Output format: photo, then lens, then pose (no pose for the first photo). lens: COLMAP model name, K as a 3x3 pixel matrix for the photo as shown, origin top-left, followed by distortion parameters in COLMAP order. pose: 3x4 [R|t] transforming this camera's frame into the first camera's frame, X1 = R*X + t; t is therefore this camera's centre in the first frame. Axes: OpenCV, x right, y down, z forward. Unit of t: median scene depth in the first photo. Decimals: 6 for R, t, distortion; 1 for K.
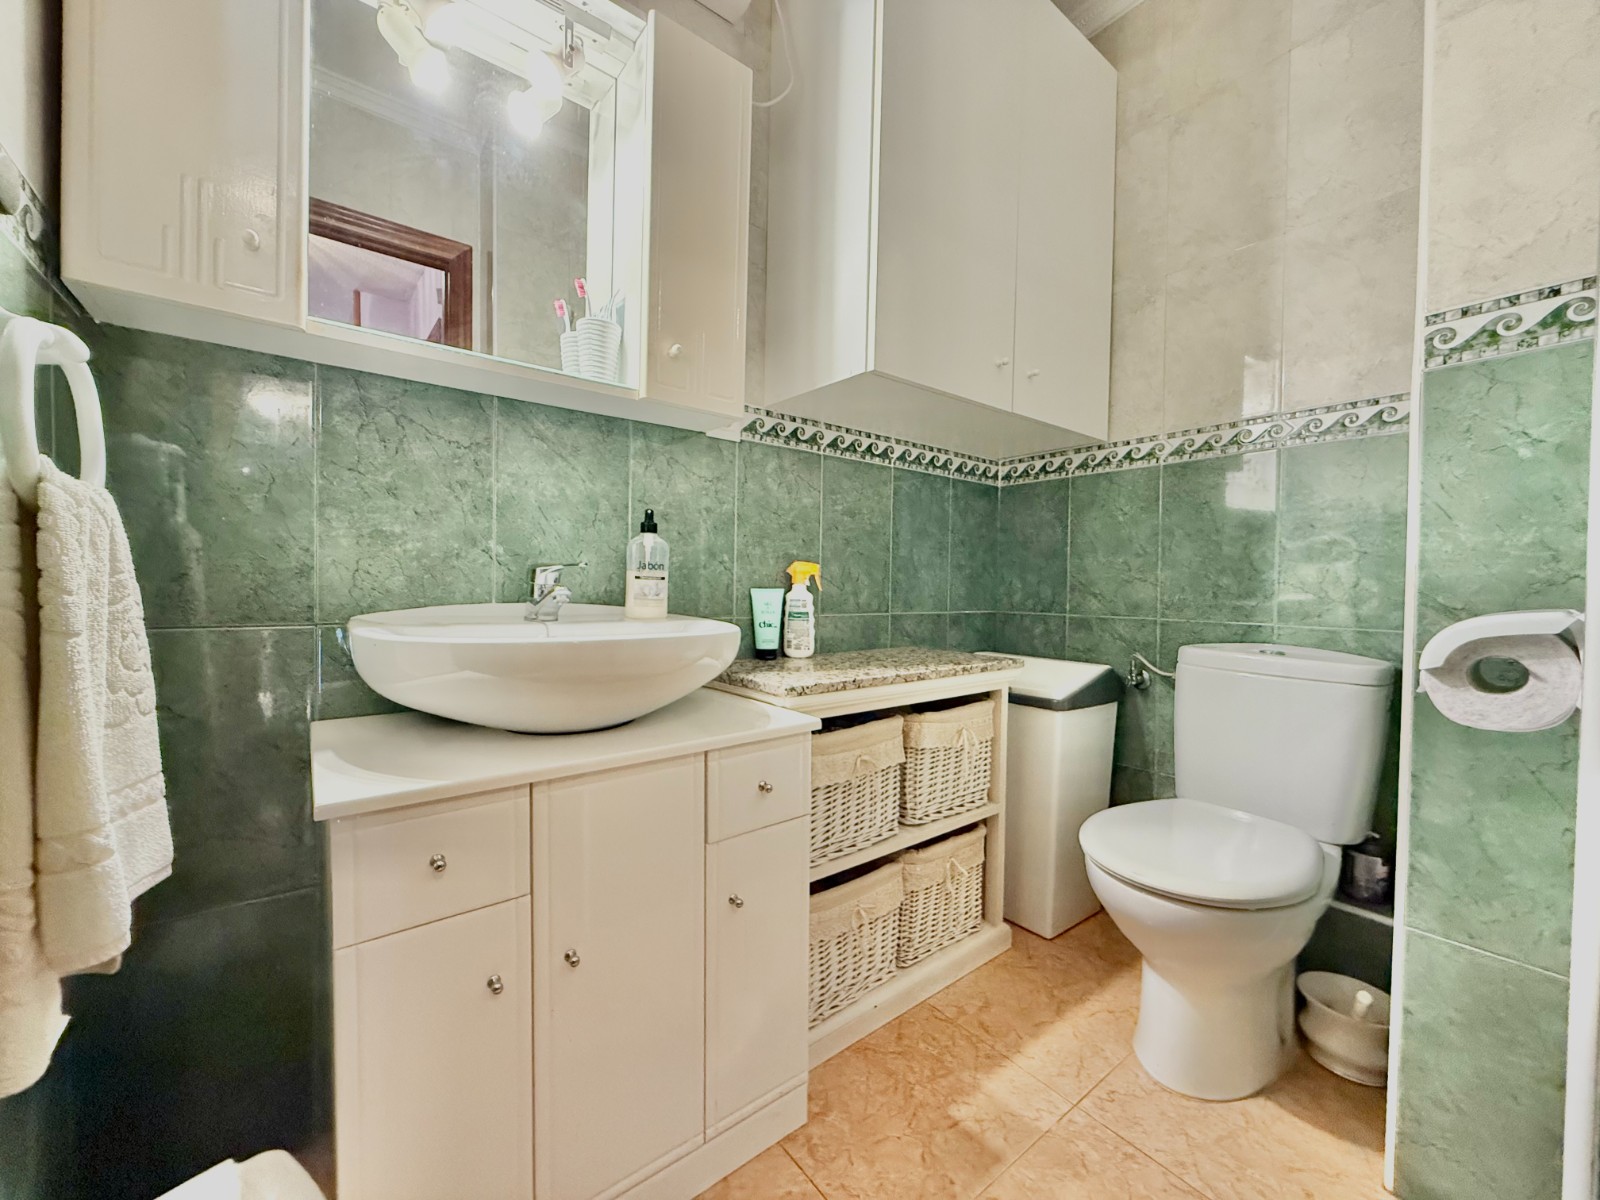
lens RADIAL K [[637.0, 0, 791.2], [0, 637.0, 599.1], [0, 0, 1]] dist [-0.001264, 0.000056]
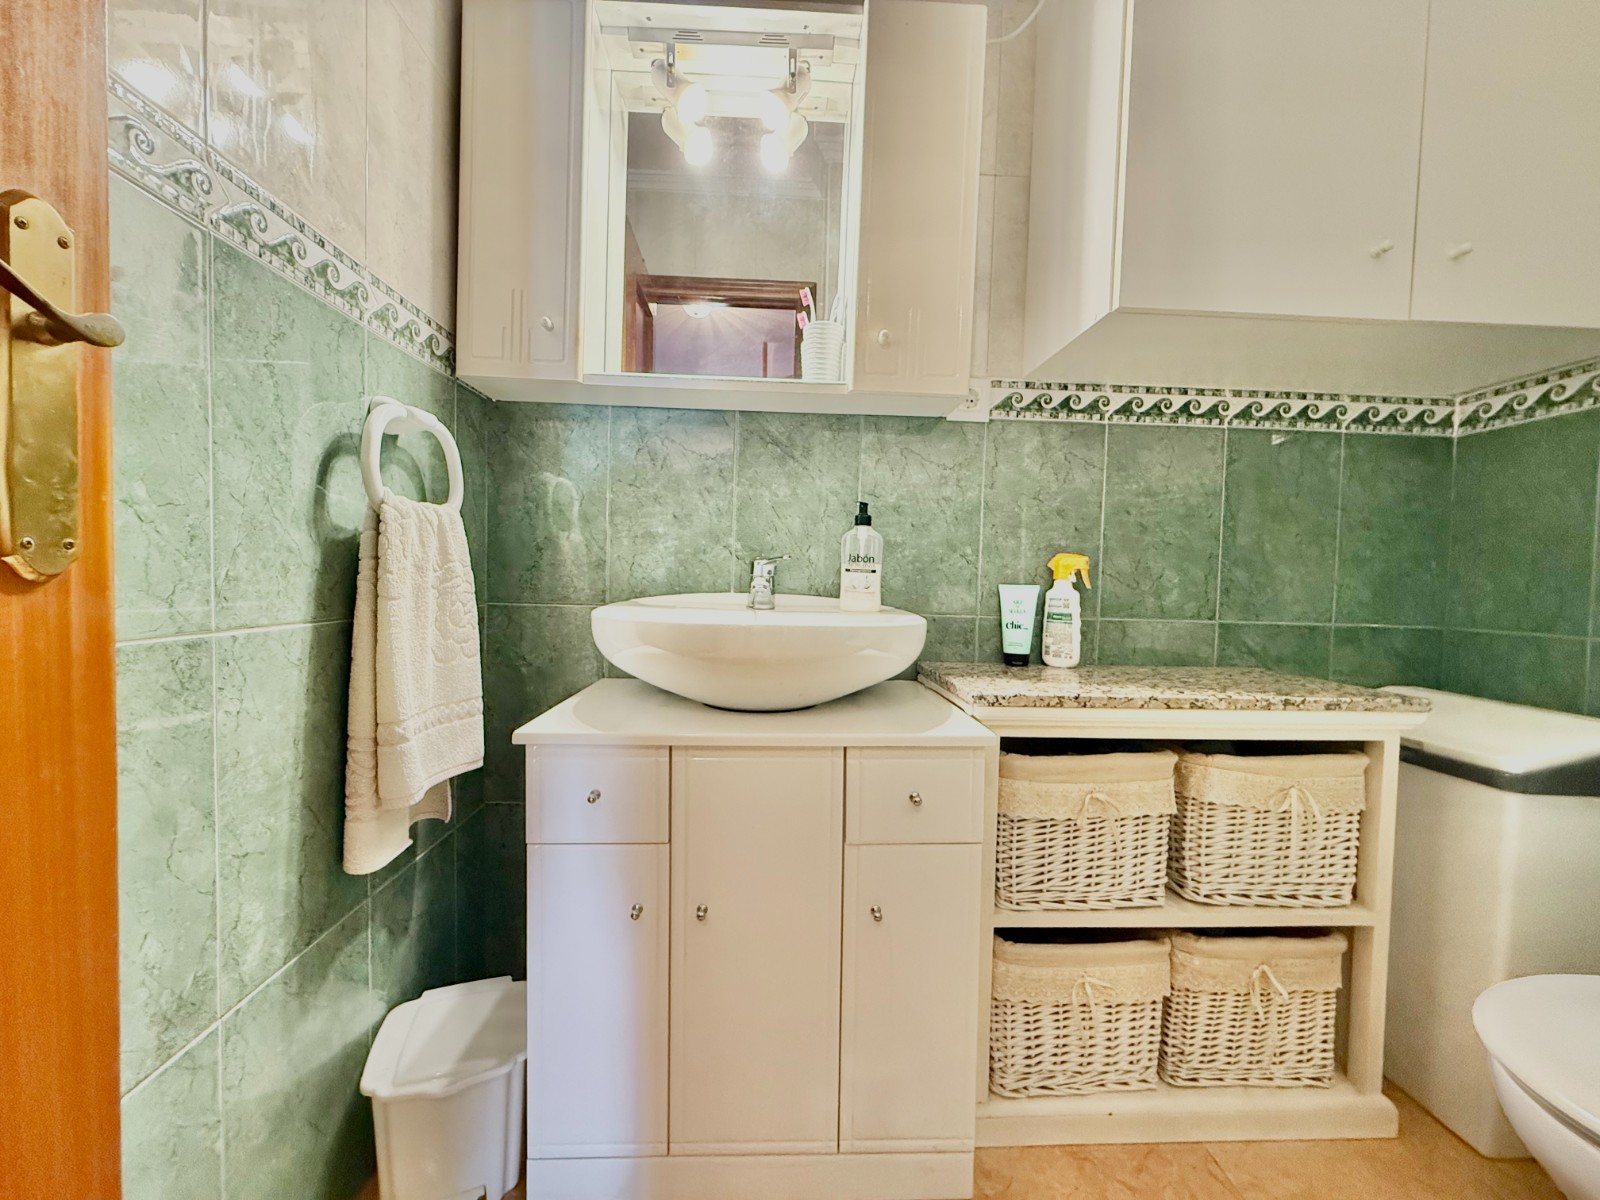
lens RADIAL K [[637.0, 0, 791.2], [0, 637.0, 599.1], [0, 0, 1]] dist [-0.001264, 0.000056]
pose [[0.812000, 0.024912, -0.583126, 0.239402], [-0.027772, 0.999606, 0.004033, 0.008958], [0.582997, 0.012920, 0.812372, 0.112072]]
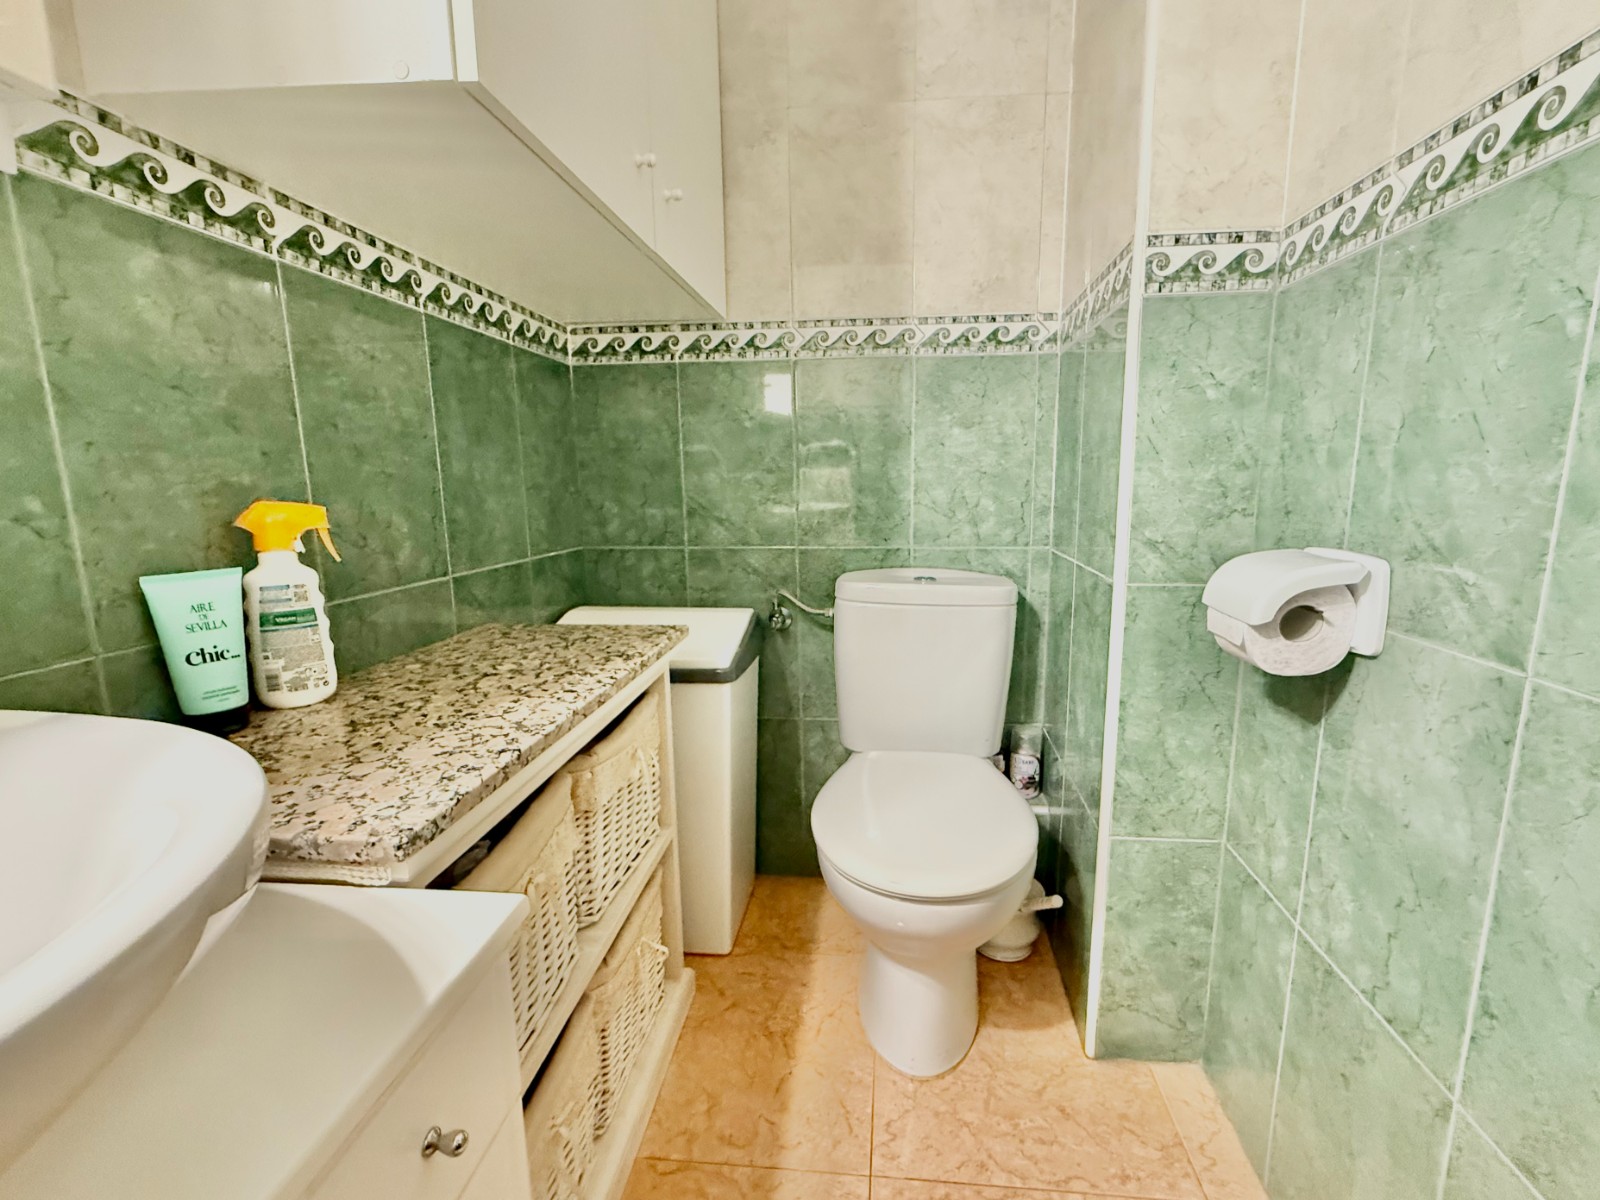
lens RADIAL K [[699.6, 0, 839.6], [0, 699.6, 599.0], [0, 0, 1]] dist [0.000871, 0.000025]
pose [[0.666639, -0.146709, 0.730801, -0.101558], [0.035543, 0.985580, 0.165433, -0.065486], [-0.744533, -0.084309, 0.662240, 0.401344]]
